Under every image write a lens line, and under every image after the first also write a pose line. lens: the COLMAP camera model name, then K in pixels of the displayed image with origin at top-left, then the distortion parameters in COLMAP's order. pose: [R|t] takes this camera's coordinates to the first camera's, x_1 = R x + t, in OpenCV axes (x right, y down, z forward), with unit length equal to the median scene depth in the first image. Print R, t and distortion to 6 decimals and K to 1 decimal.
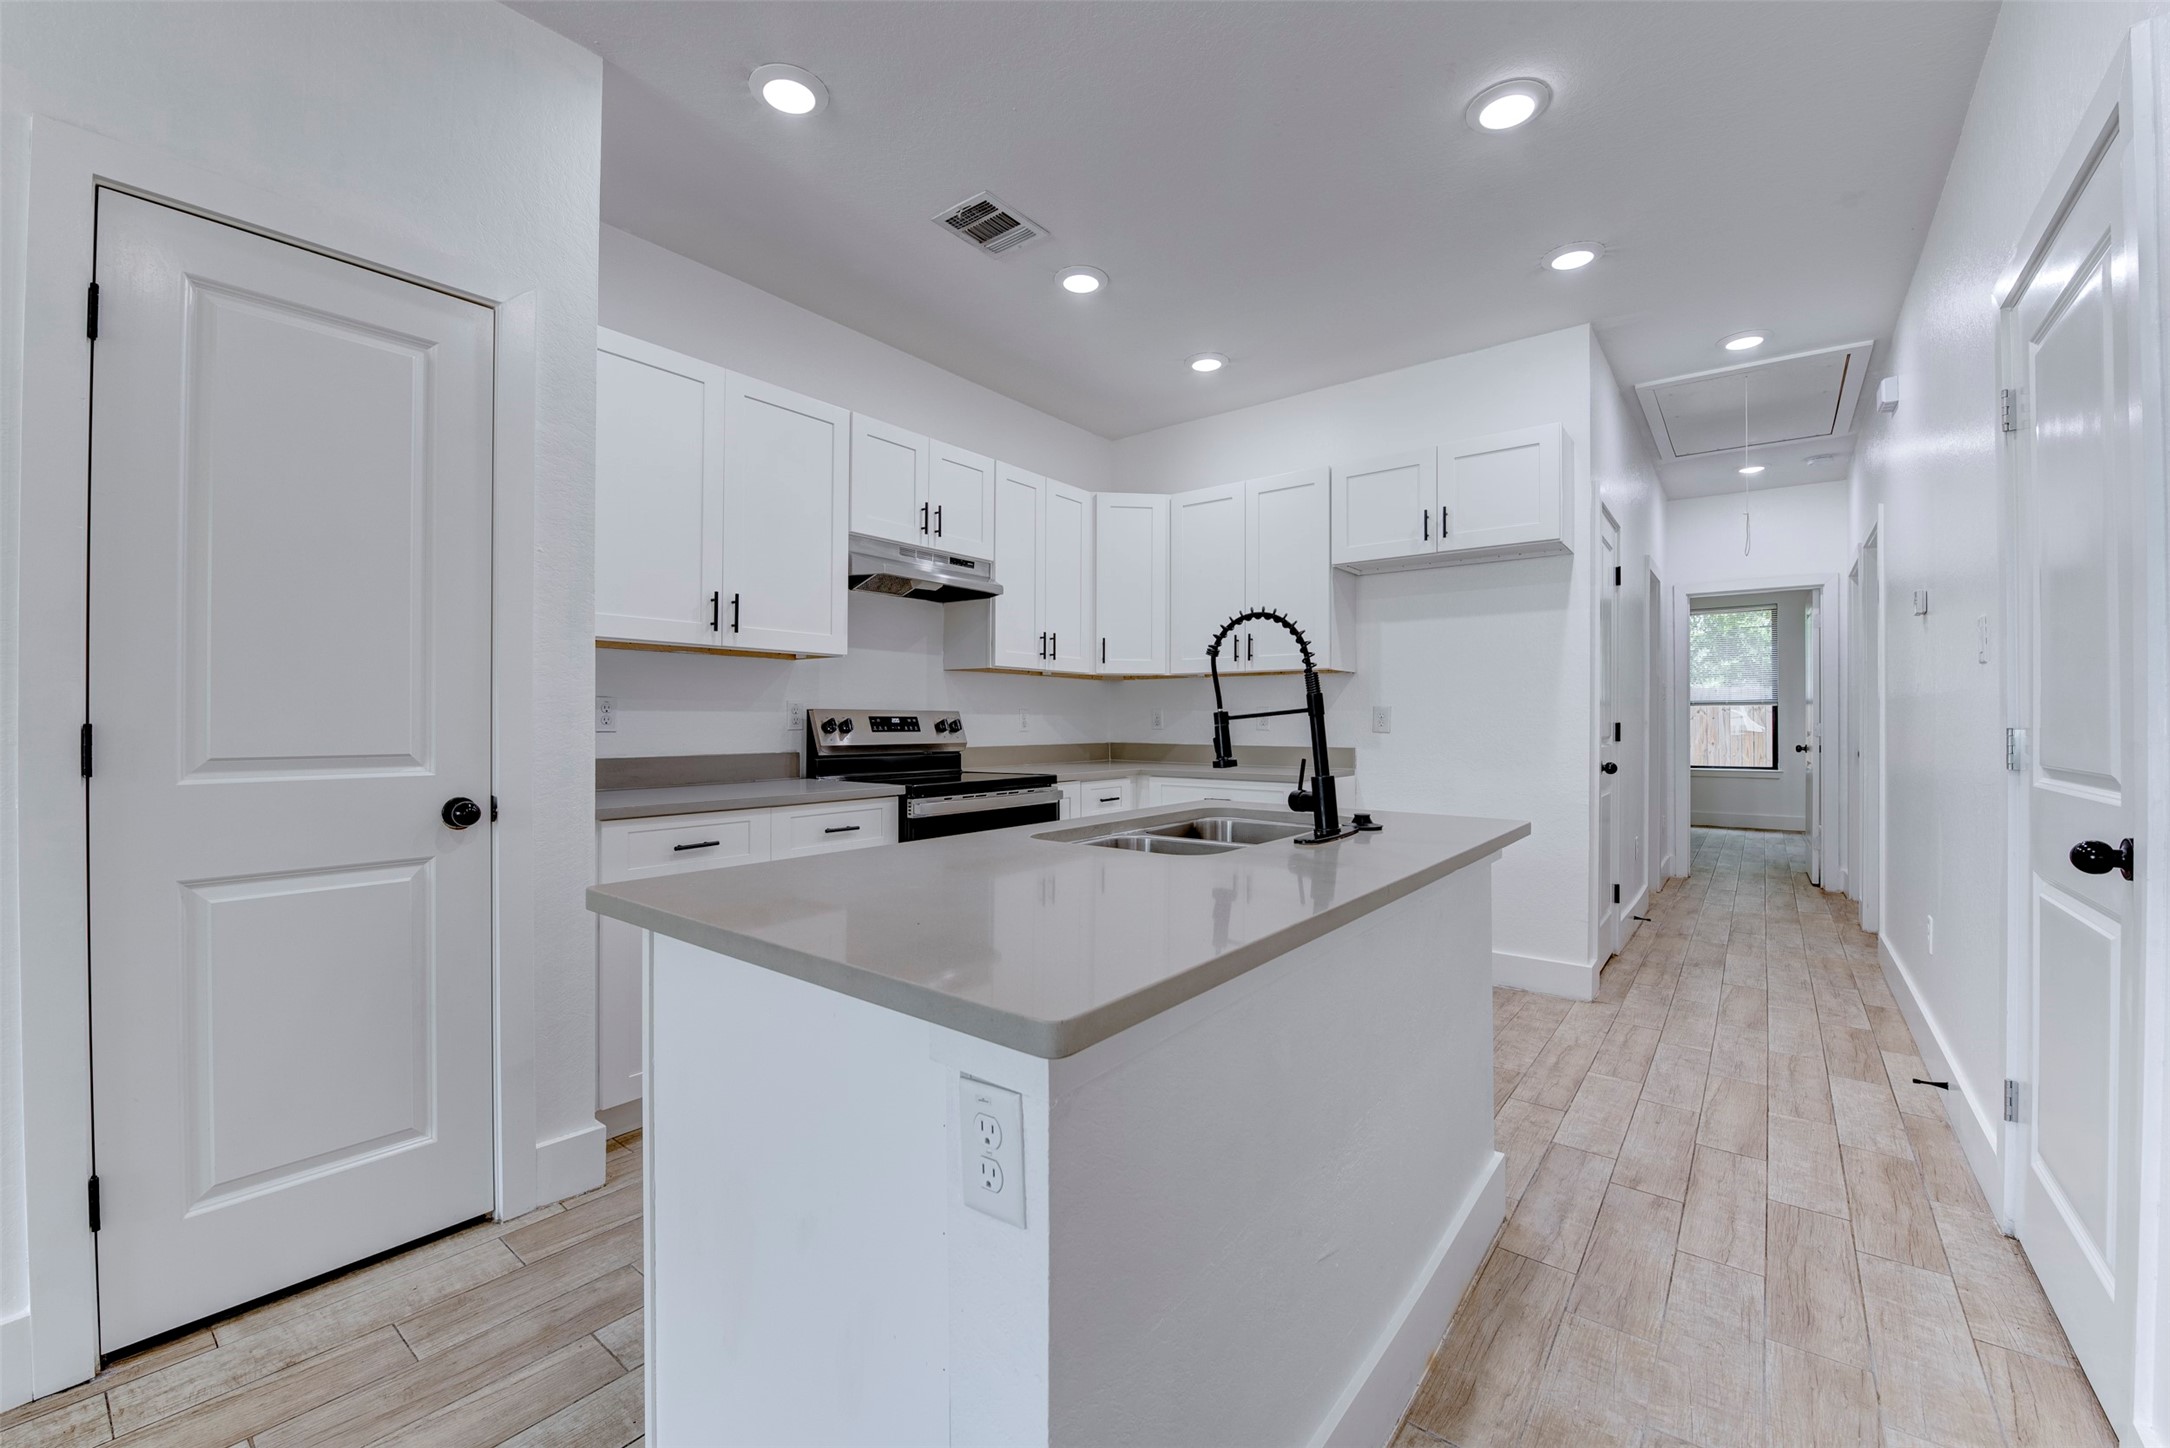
lens RADIAL K [[865.7, 0, 1082.6], [0, 865.7, 721.1], [0, 0, 1]] dist [-0.015695, -0.001499]
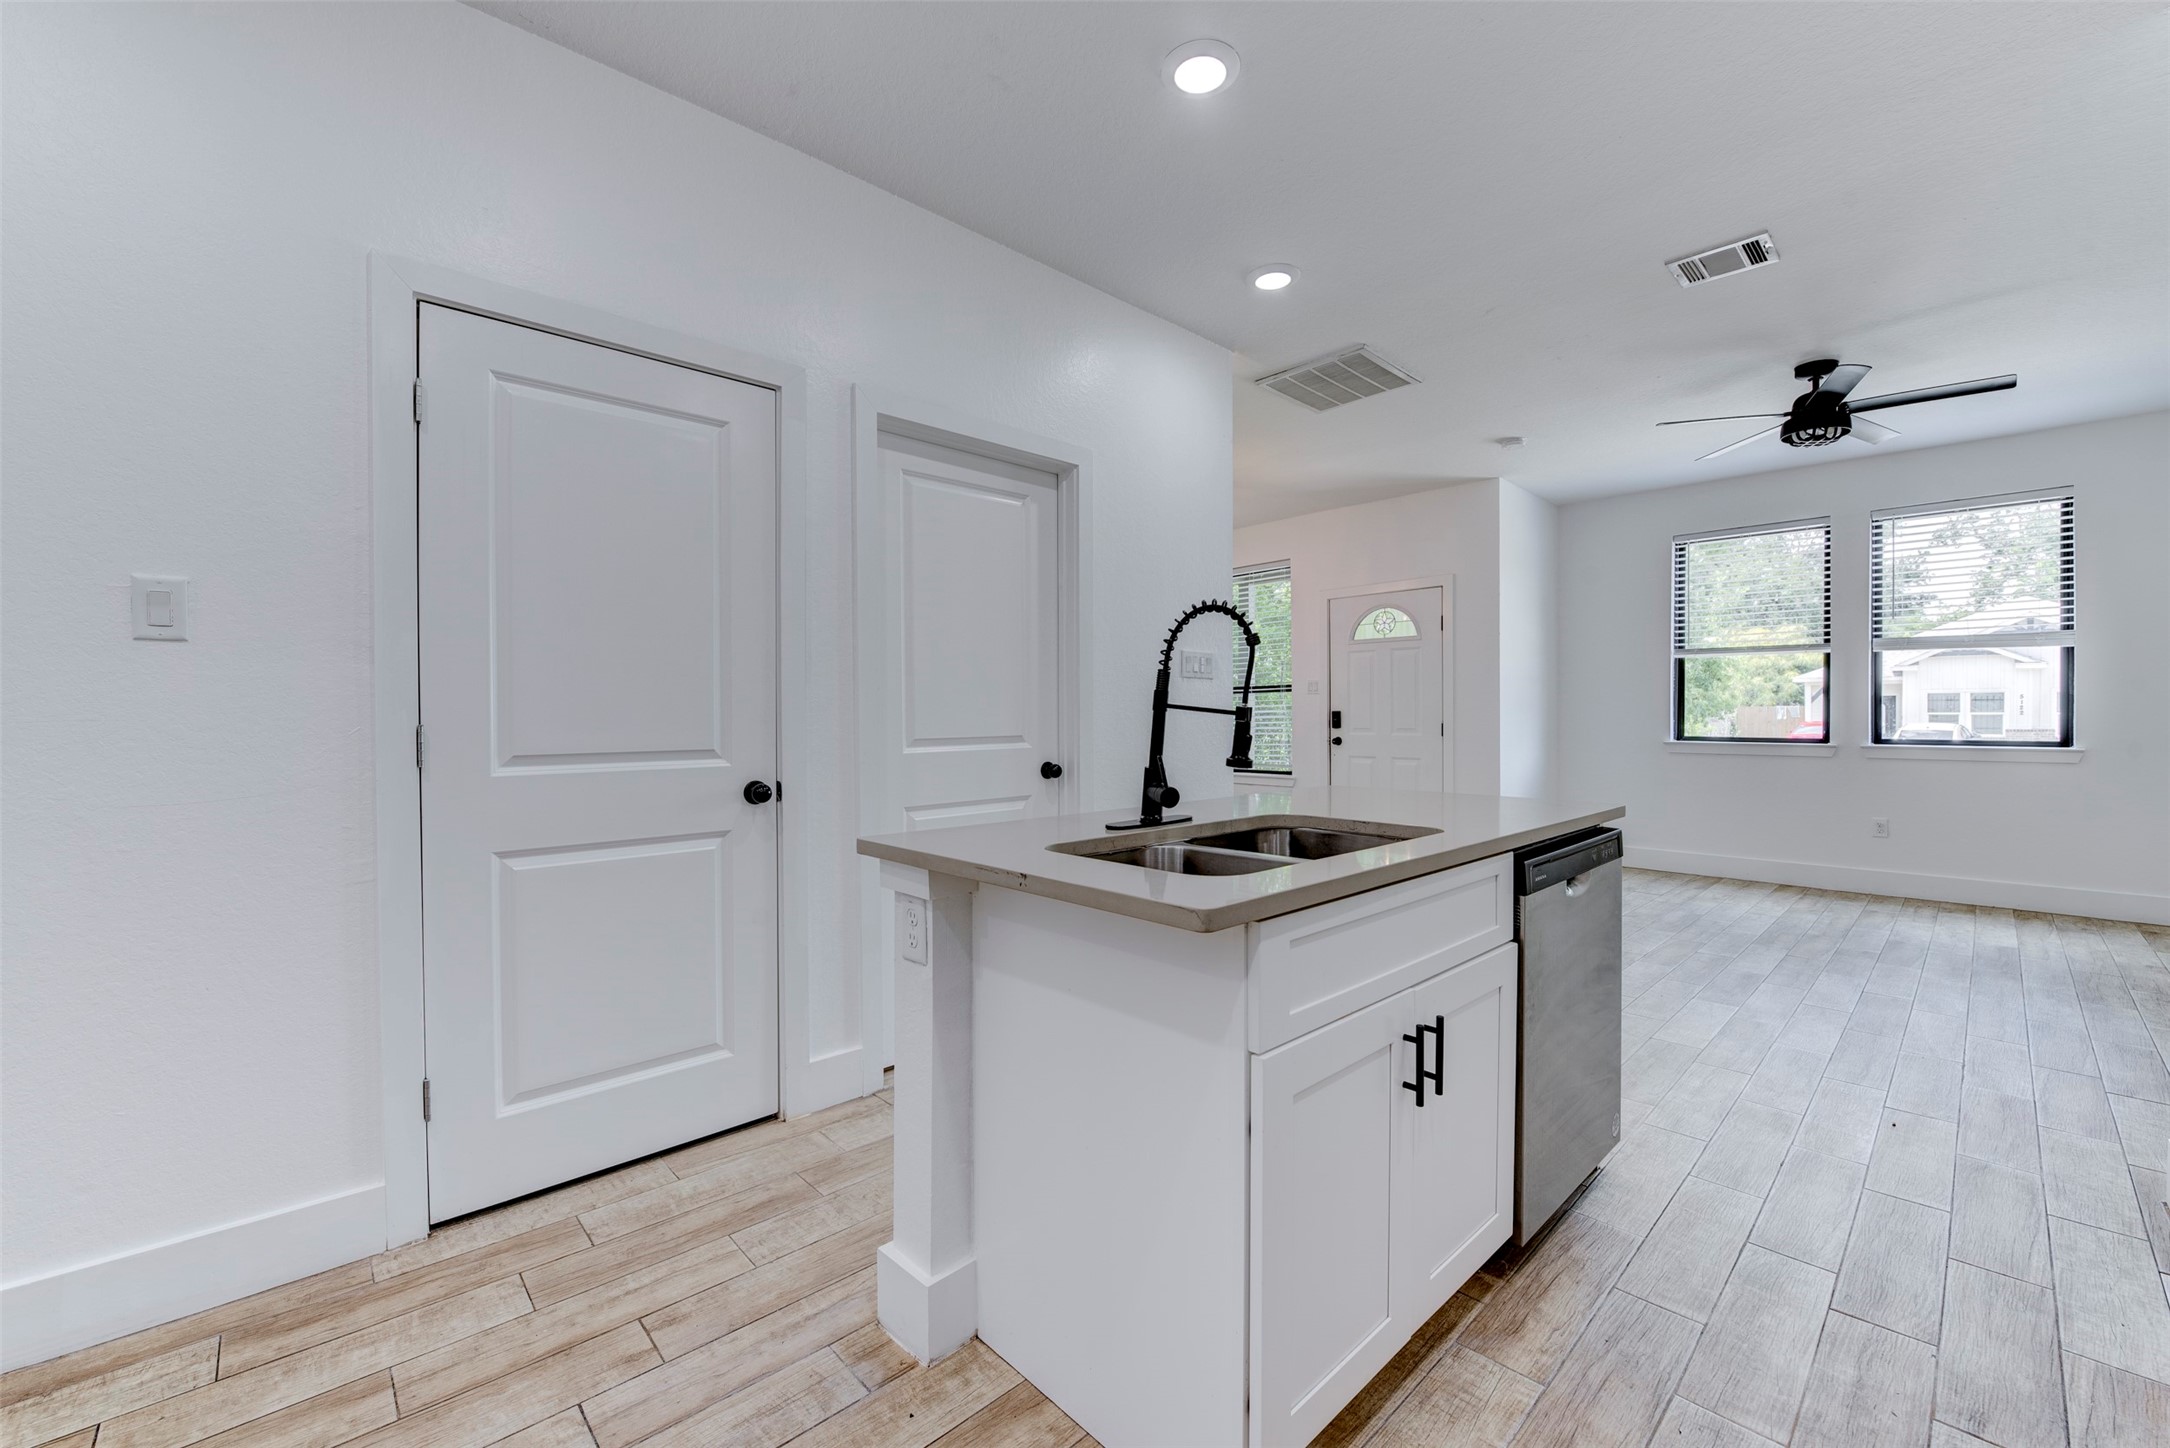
lens RADIAL K [[865.7, 0, 1085.1], [0, 865.7, 718.5], [0, 0, 1]] dist [-0.015695, -0.001499]
pose [[-0.989644, -0.000351, 0.143544, 0.098700], [0.000824, 0.999967, 0.008131, -0.002684], [-0.143542, 0.008165, -0.989611, 0.972944]]
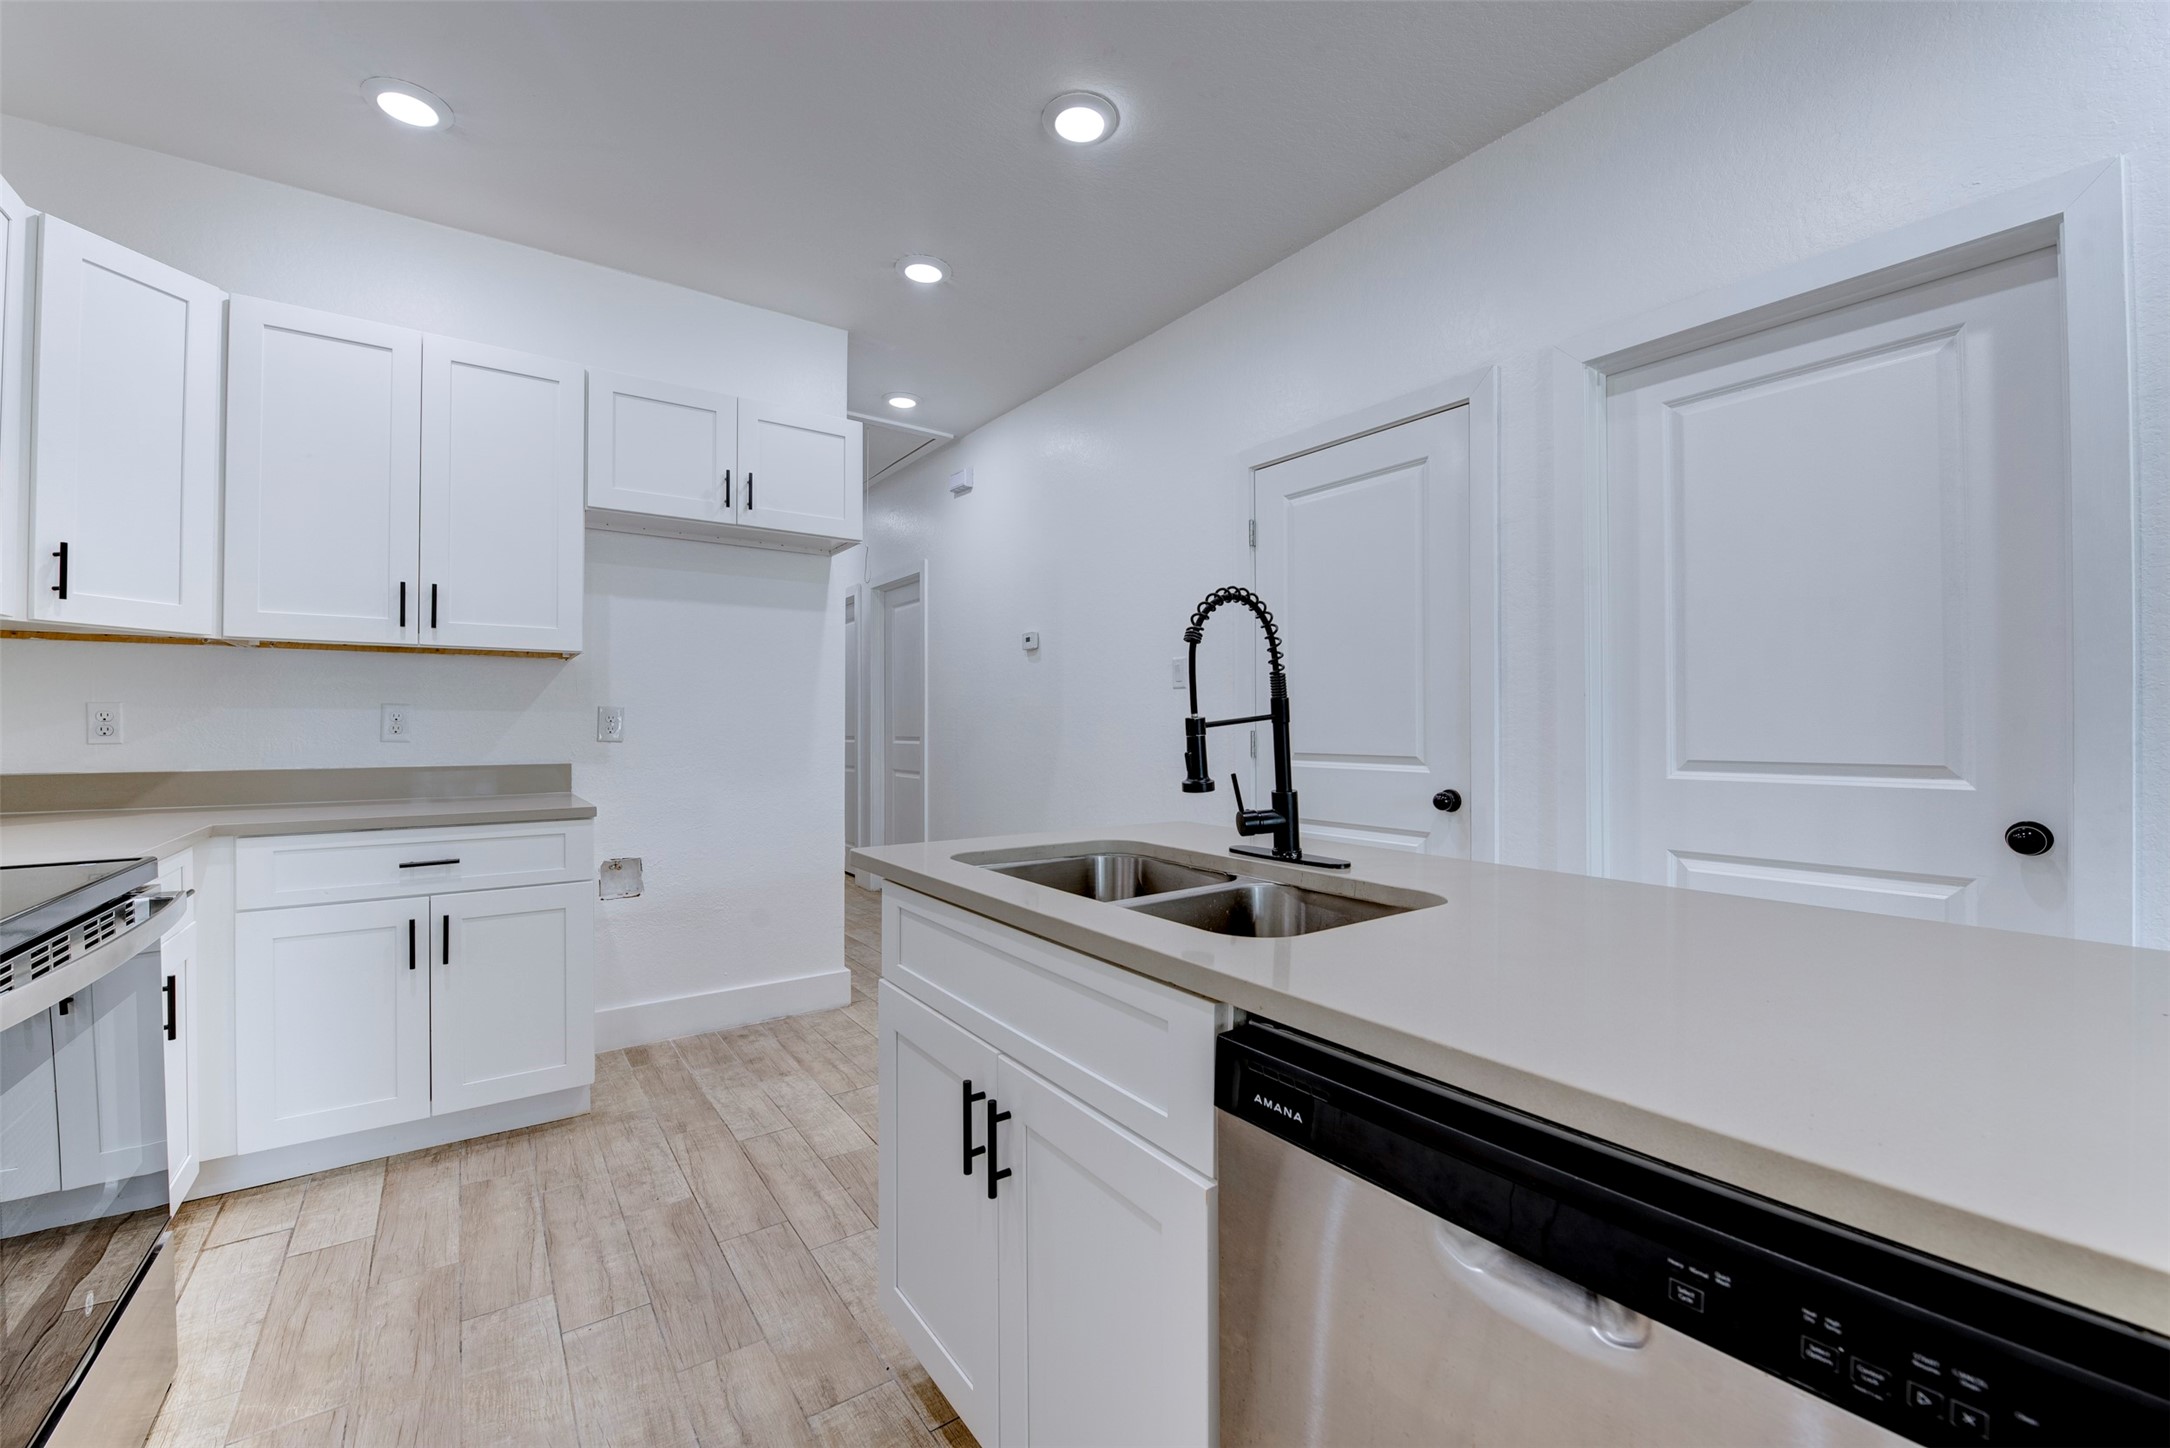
lens RADIAL K [[865.7, 0, 1083.3], [0, 865.7, 721.2], [0, 0, 1]] dist [-0.015695, -0.001499]
pose [[0.269786, 0.001638, 0.962919, -0.298408], [0.000854, 0.999998, -0.001940, -0.003132], [-0.962920, 0.001346, 0.269784, 0.447158]]
